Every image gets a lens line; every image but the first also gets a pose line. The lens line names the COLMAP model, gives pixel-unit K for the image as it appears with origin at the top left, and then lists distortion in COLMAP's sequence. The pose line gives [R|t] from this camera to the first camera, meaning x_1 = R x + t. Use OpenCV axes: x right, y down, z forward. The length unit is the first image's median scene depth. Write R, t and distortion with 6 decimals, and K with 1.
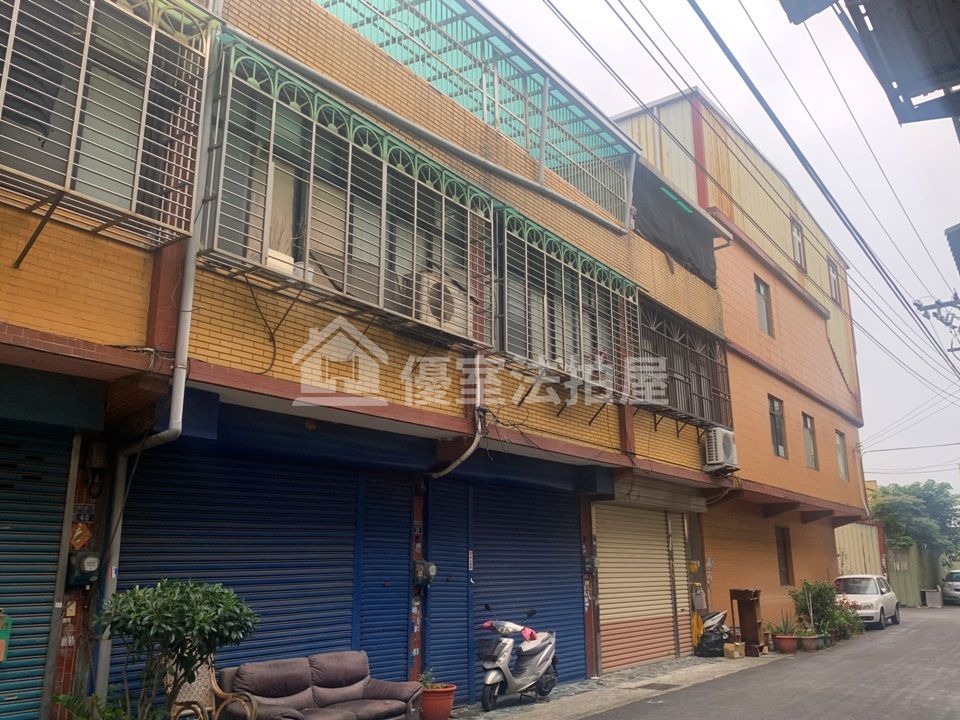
lens RADIAL K [[838.3, 0, 486.7], [0, 838.3, 354.6], [0, 0, 1]] dist [0.059605, -0.104132]
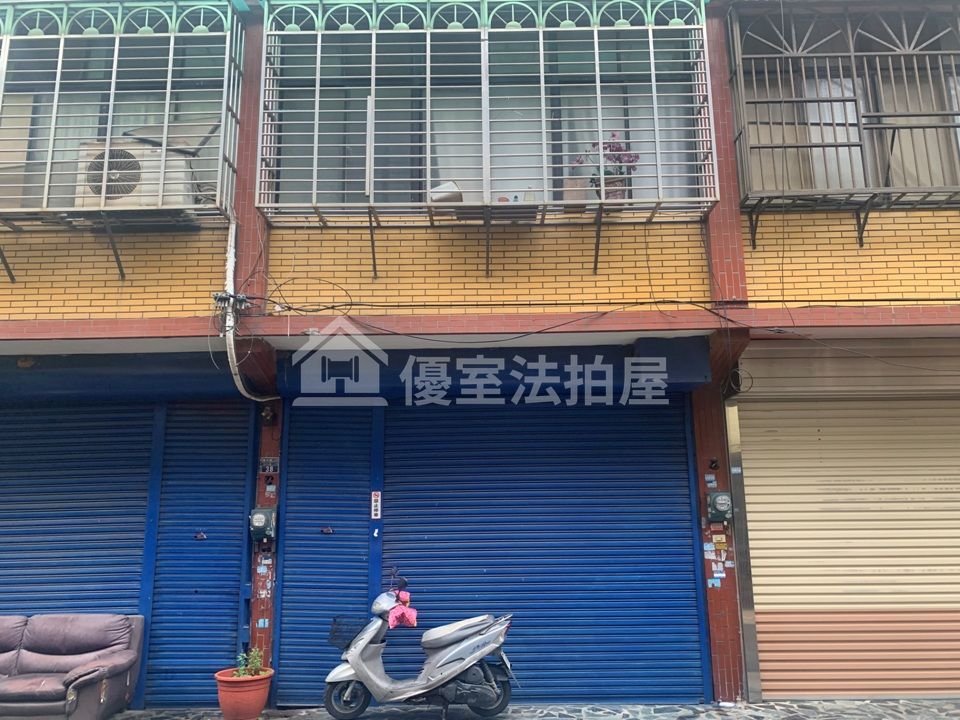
lens RADIAL K [[687.2, 0, 501.5], [0, 687.2, 375.6], [0, 0, 1]] dist [0.024699, -0.028818]
pose [[0.572797, -0.147664, -0.806287, 0.576824], [0.208380, 0.977557, -0.030995, 0.192971], [0.792768, -0.150260, 0.590712, 0.820832]]
